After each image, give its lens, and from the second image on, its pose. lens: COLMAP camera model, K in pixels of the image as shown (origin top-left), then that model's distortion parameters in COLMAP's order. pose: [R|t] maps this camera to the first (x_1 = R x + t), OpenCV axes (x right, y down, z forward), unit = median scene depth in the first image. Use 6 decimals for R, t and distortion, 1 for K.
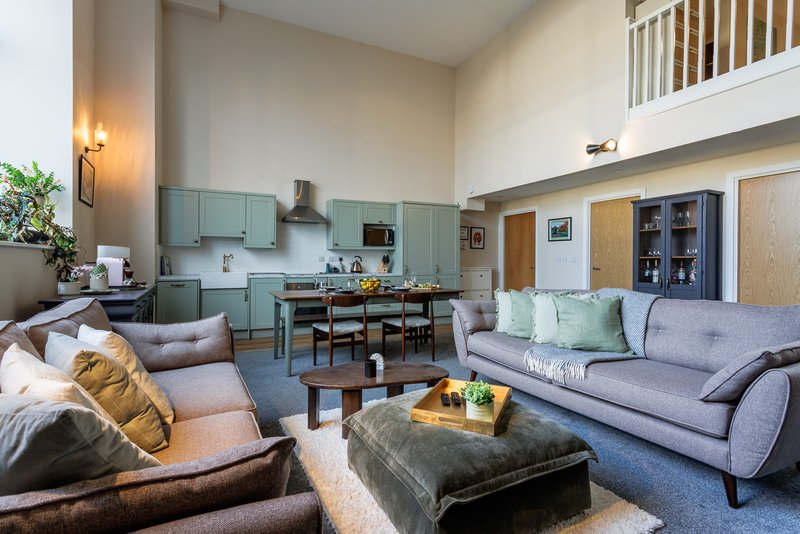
lens RADIAL K [[379.4, 0, 399.5], [0, 379.4, 262.1], [0, 0, 1]] dist [0.000702, 0.000124]
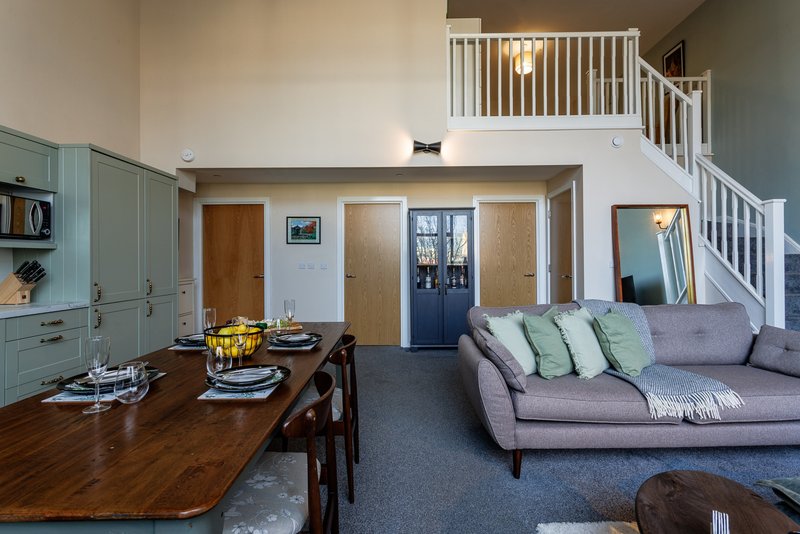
lens RADIAL K [[379.4, 0, 399.5], [0, 379.4, 262.1], [0, 0, 1]] dist [0.000702, 0.000124]
pose [[0.444741, -0.002559, 0.895656, -0.239311], [0.007620, 0.999971, -0.000927, -0.014245], [-0.895627, 0.007237, 0.444747, 0.461591]]
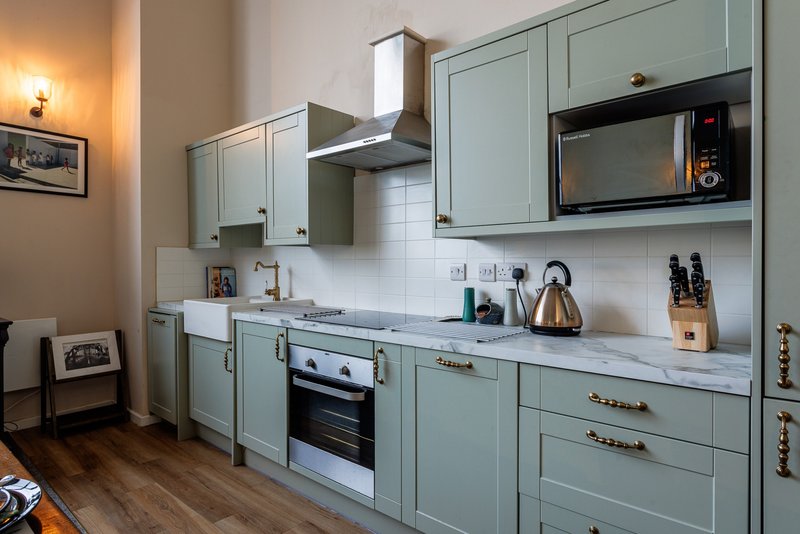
lens RADIAL K [[462.7, 0, 388.2], [0, 462.7, 267.1], [0, 0, 1]] dist [-0.005391, 0.000725]
pose [[0.387542, 0.003811, -0.921844, 0.116804], [0.002129, 0.999985, 0.005029, -0.014273], [0.921850, -0.003911, 0.387528, 0.809891]]
